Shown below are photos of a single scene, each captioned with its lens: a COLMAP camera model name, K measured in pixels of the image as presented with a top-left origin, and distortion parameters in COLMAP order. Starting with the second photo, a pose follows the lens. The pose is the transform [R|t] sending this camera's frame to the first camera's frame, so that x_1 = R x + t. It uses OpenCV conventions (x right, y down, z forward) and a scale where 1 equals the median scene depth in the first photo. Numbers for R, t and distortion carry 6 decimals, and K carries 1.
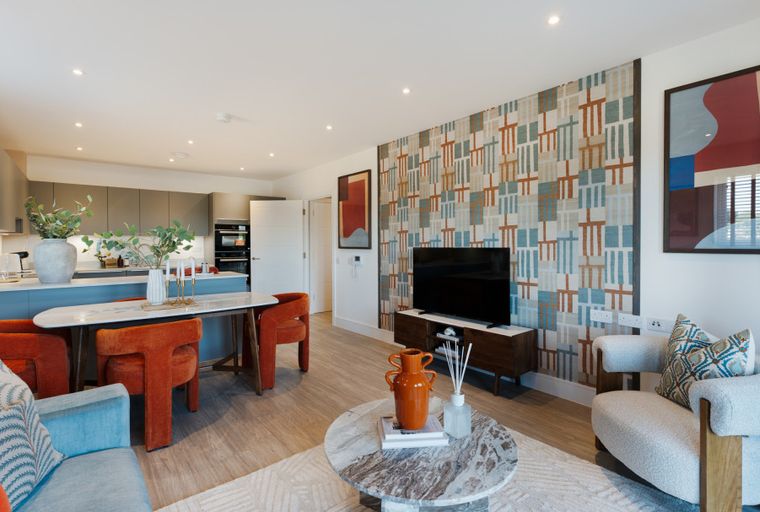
lens RADIAL K [[367.4, 0, 378.7], [0, 367.4, 250.8], [0, 0, 1]] dist [0.002625, -0.000552]
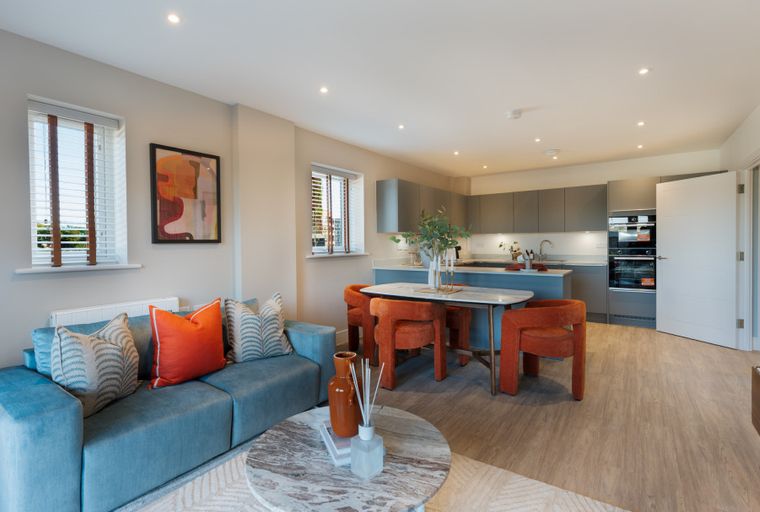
lens RADIAL K [[367.4, 0, 365.6], [0, 367.4, 250.7], [0, 0, 1]] dist [0.002625, -0.000552]
pose [[0.259959, 0.022002, -0.965369, 0.539019], [-0.007829, 0.999756, 0.020678, -0.010464], [0.965588, 0.002183, 0.260067, 0.420119]]
